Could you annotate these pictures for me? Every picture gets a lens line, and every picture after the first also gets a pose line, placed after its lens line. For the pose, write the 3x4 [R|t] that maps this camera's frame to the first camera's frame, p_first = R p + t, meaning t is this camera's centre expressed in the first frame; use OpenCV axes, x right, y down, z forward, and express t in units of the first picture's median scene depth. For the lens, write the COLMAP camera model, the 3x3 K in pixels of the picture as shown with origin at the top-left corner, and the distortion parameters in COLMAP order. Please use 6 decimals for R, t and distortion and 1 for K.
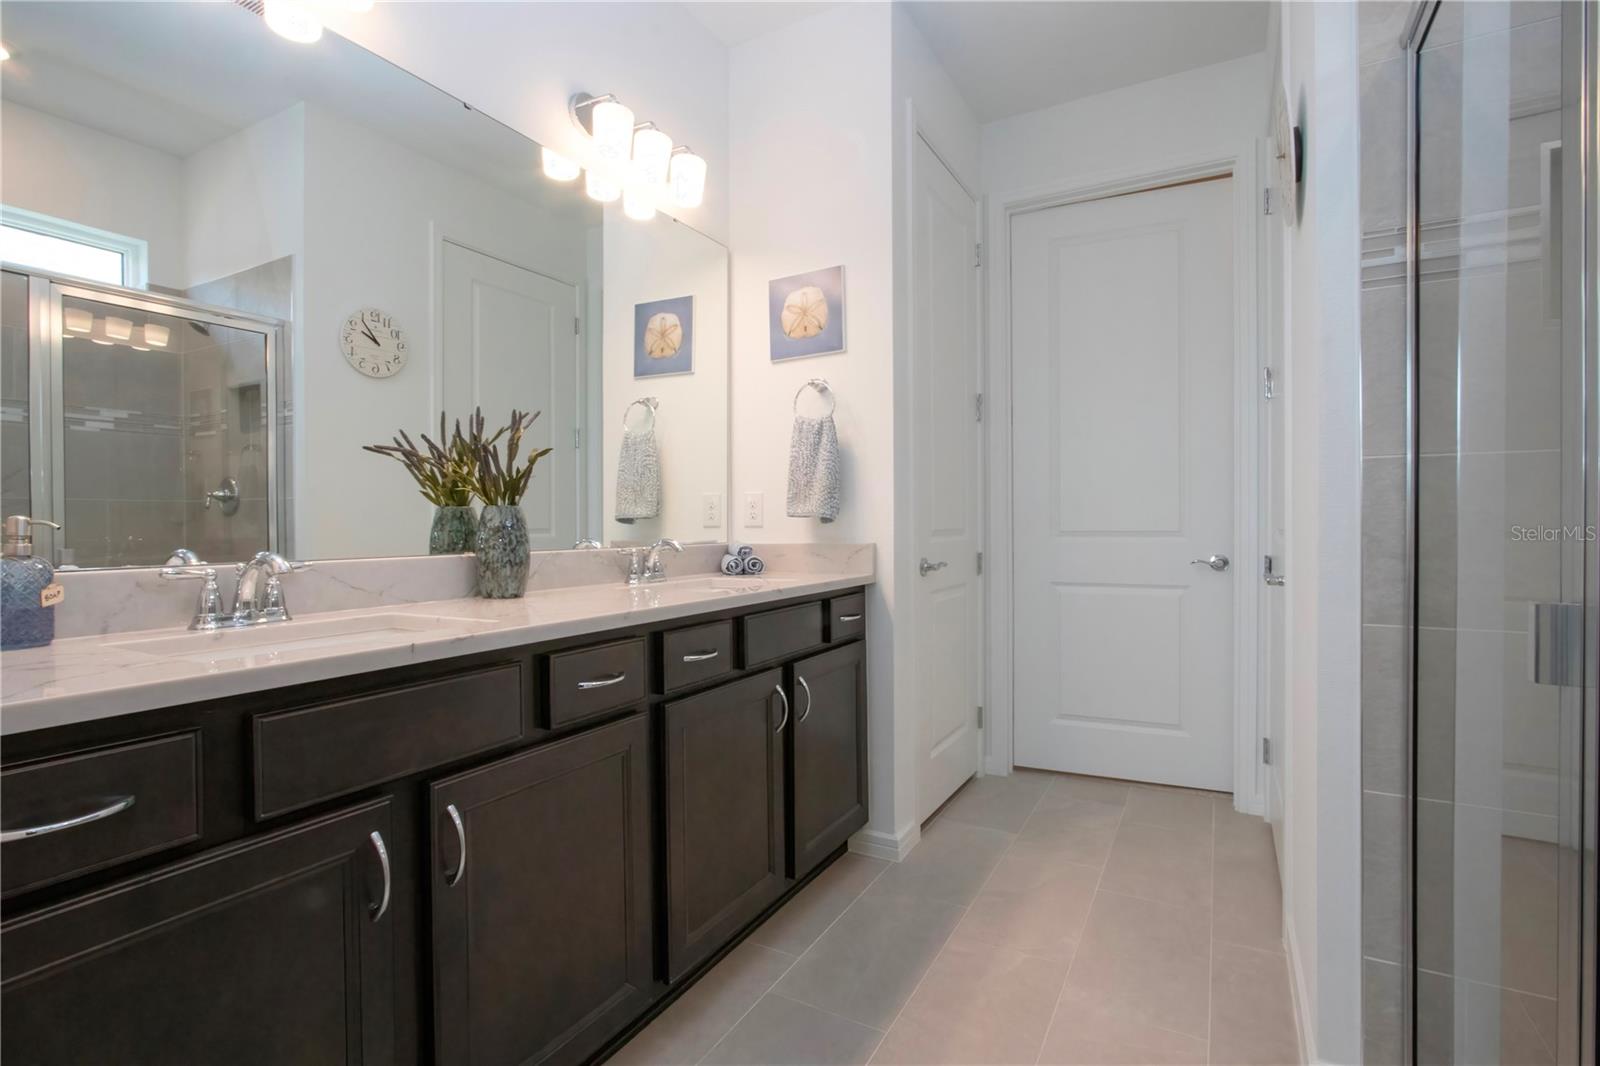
lens RADIAL K [[765.1, 0, 798.5], [0, 765.1, 524.2], [0, 0, 1]] dist [-0.014396, 0.001909]
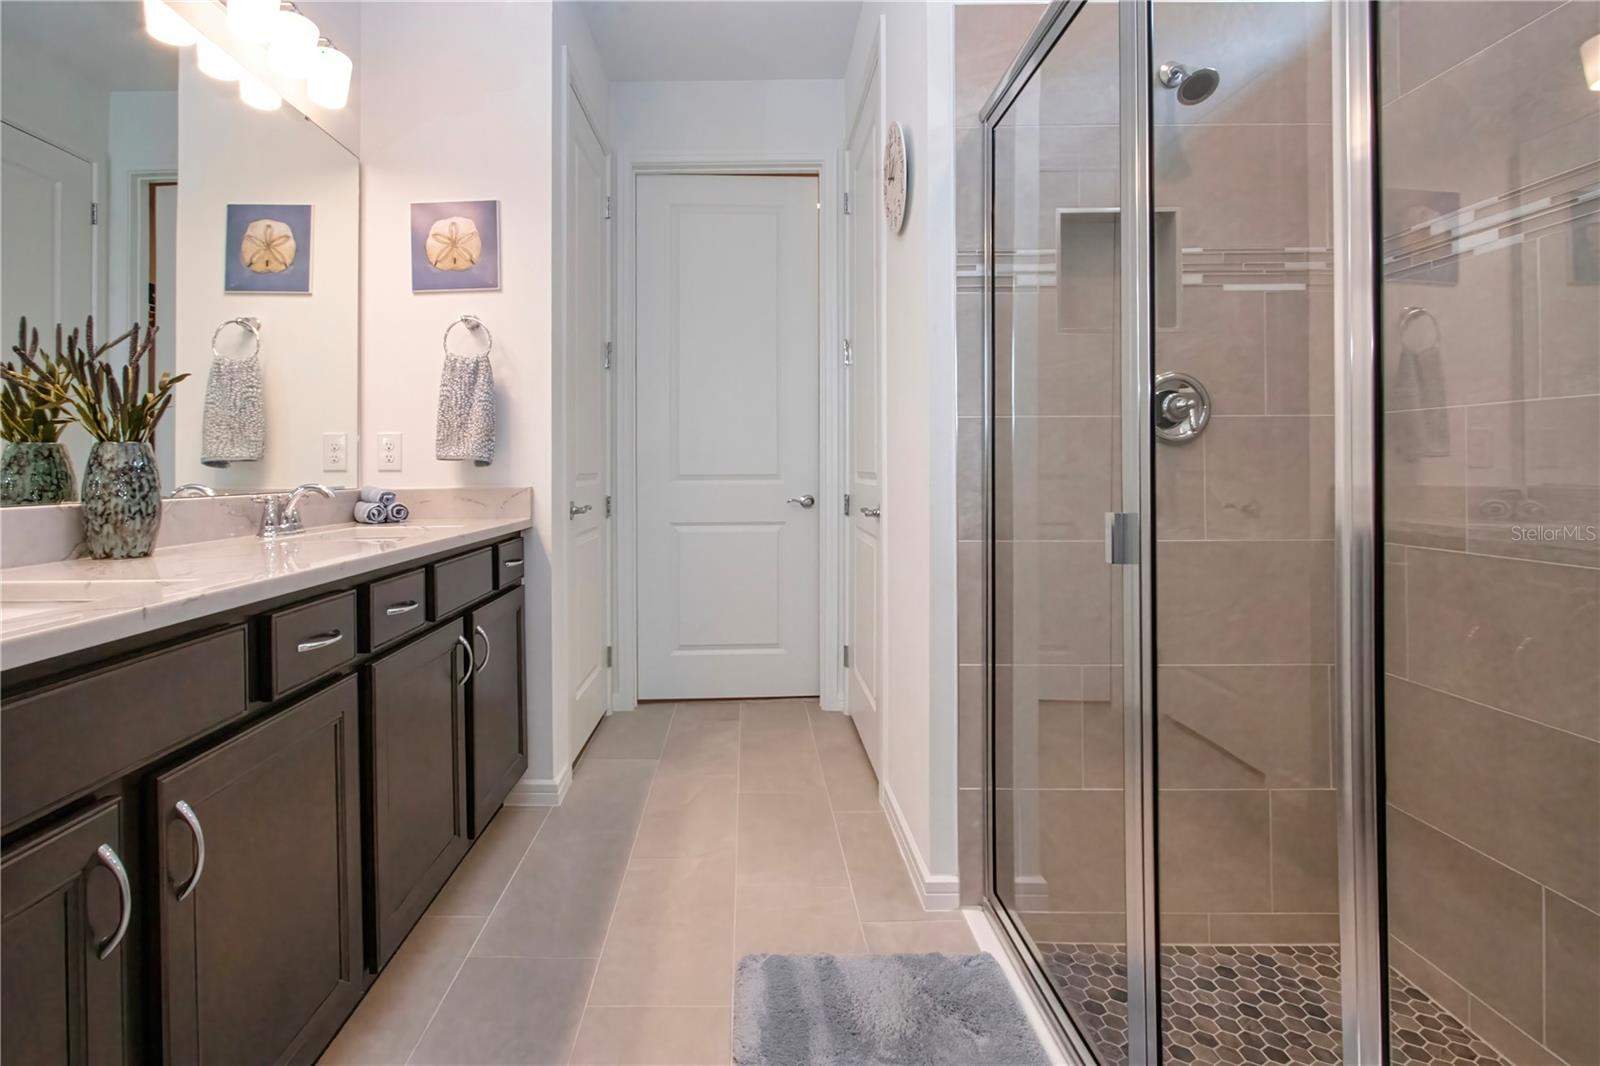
lens RADIAL K [[765.1, 0, 775.7], [0, 765.1, 465.8], [0, 0, 1]] dist [-0.014396, 0.001909]
pose [[0.872982, 0.002121, 0.487748, -0.120851], [0.000740, 0.999984, -0.005672, 0.003632], [-0.487752, 0.005312, 0.872966, -0.016103]]
